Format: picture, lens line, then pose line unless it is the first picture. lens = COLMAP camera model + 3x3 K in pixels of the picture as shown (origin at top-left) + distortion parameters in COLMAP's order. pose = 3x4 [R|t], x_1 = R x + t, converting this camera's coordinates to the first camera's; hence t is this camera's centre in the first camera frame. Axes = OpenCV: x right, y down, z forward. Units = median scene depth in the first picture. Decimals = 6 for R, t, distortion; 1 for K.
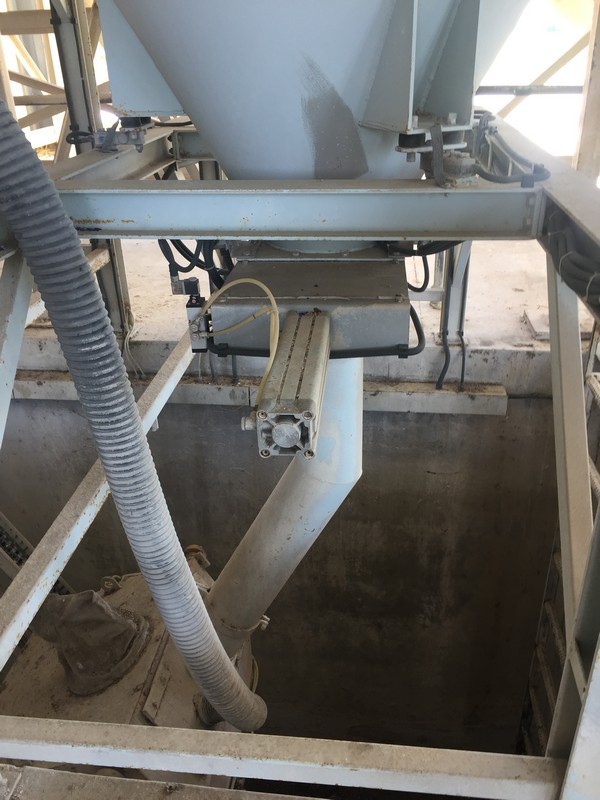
lens RADIAL K [[687.2, 0, 298.8], [0, 687.2, 399.1], [0, 0, 1]] dist [0.045324, -0.055659]
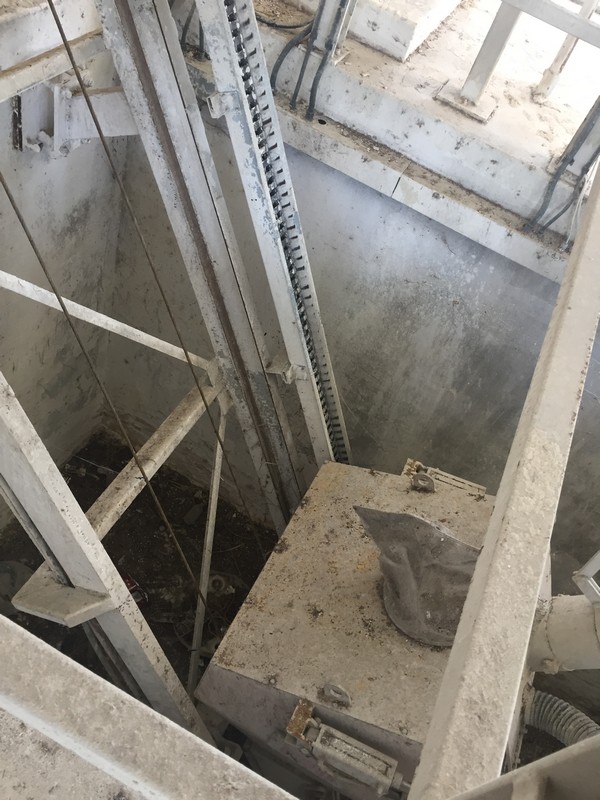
lens RADIAL K [[687.2, 0, 300.7], [0, 687.2, 400.7], [0, 0, 1]] dist [0.045324, -0.055659]
pose [[0.905574, 0.423899, 0.015678, -0.418854], [-0.401960, 0.845723, 0.350971, -0.037591], [0.135517, -0.324132, 0.936255, 0.222434]]
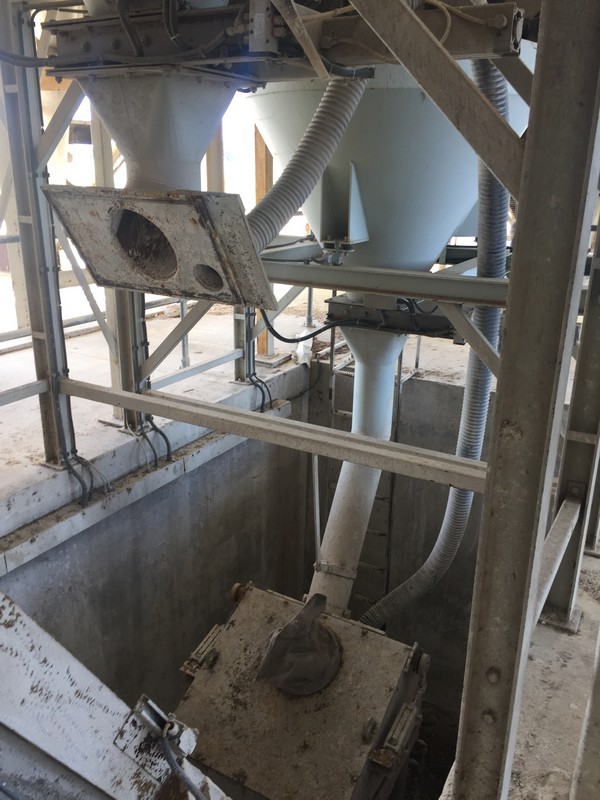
lens RADIAL K [[687.2, 0, 302.6], [0, 687.2, 395.9], [0, 0, 1]] dist [0.045324, -0.055659]
pose [[0.386012, -0.257688, 0.885772, -0.982907], [0.398669, 0.912496, 0.091726, -0.136416], [-0.831900, 0.317723, 0.454967, 0.227086]]
